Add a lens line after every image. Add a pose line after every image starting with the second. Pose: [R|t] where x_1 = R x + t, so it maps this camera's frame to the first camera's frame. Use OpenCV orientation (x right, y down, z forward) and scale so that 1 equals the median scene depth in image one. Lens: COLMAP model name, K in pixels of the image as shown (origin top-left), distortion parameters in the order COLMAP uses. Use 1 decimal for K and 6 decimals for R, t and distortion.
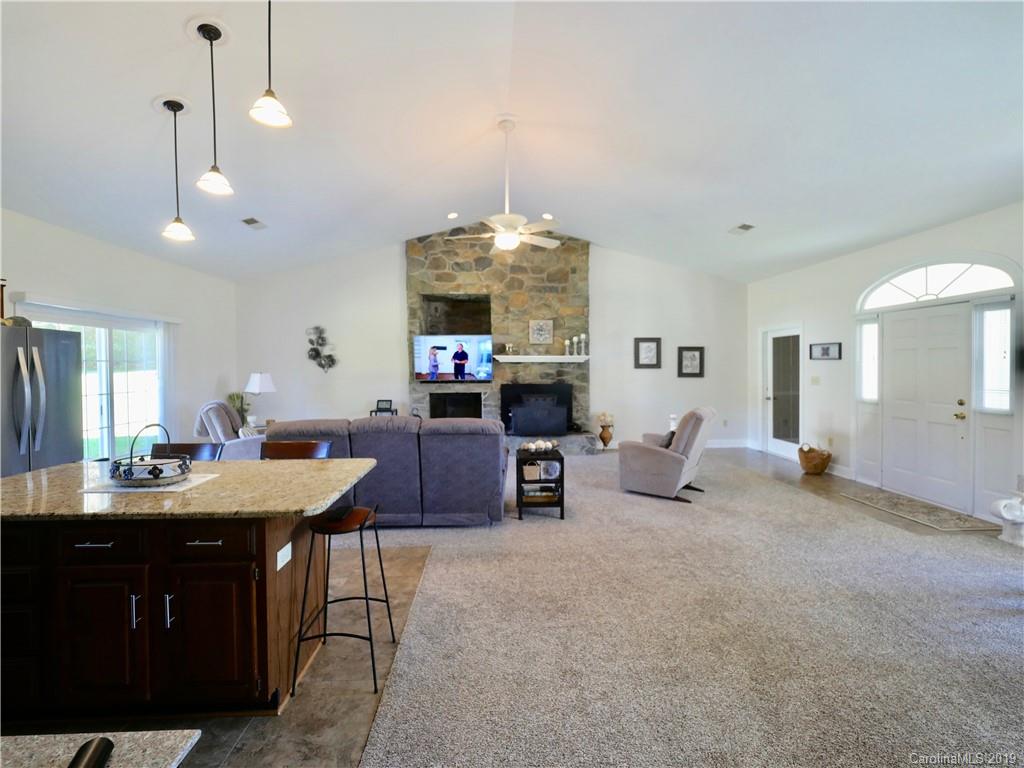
lens RADIAL K [[432.0, 0, 509.7], [0, 432.0, 370.4], [0, 0, 1]] dist [-0.007370, -0.000824]
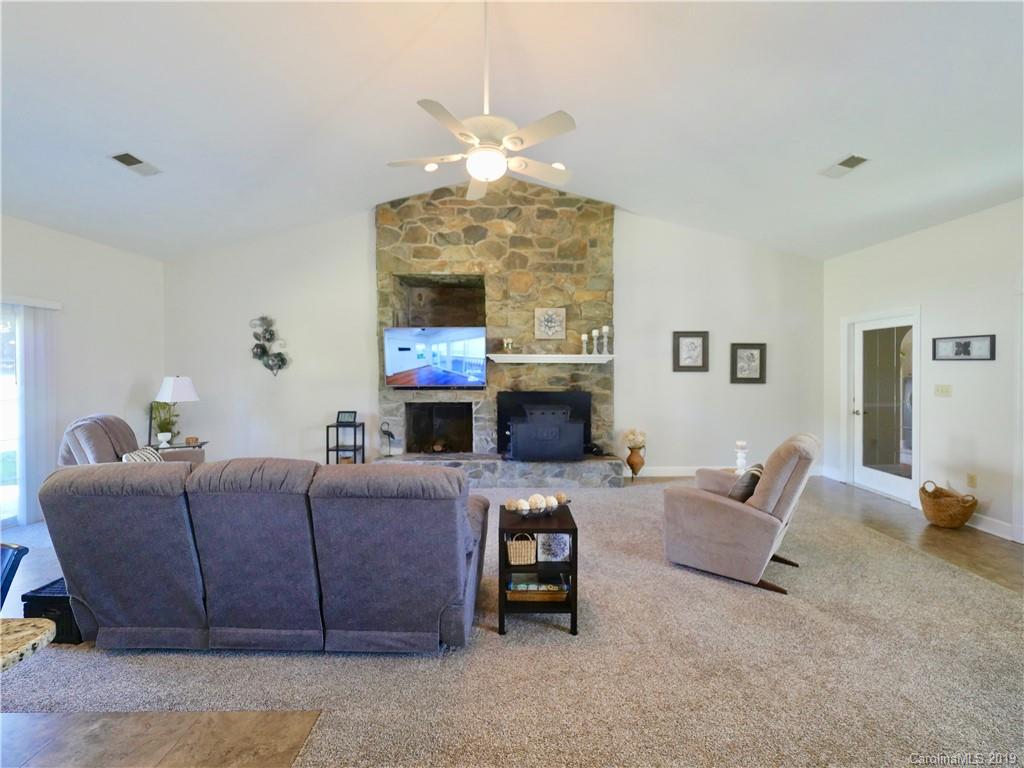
lens RADIAL K [[432.0, 0, 509.7], [0, 432.0, 370.4], [0, 0, 1]] dist [-0.007370, -0.000824]
pose [[0.999185, 0.003476, -0.040226, 0.032358], [-0.003558, 0.999992, -0.001967, -0.004294], [0.040219, 0.002108, 0.999189, 0.235635]]
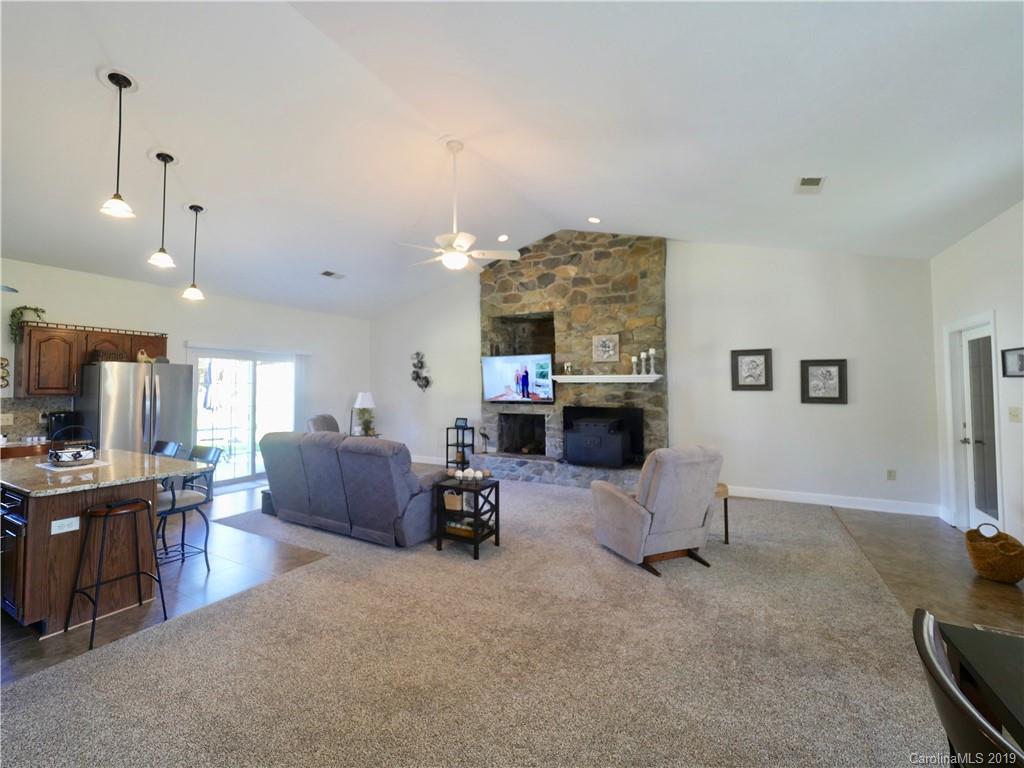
lens RADIAL K [[432.0, 0, 509.7], [0, 432.0, 370.4], [0, 0, 1]] dist [-0.007370, -0.000824]
pose [[0.849791, -0.017481, -0.526830, 0.374538], [-0.005873, 0.999074, -0.042624, -0.005038], [0.527087, 0.039315, 0.848901, 0.147571]]
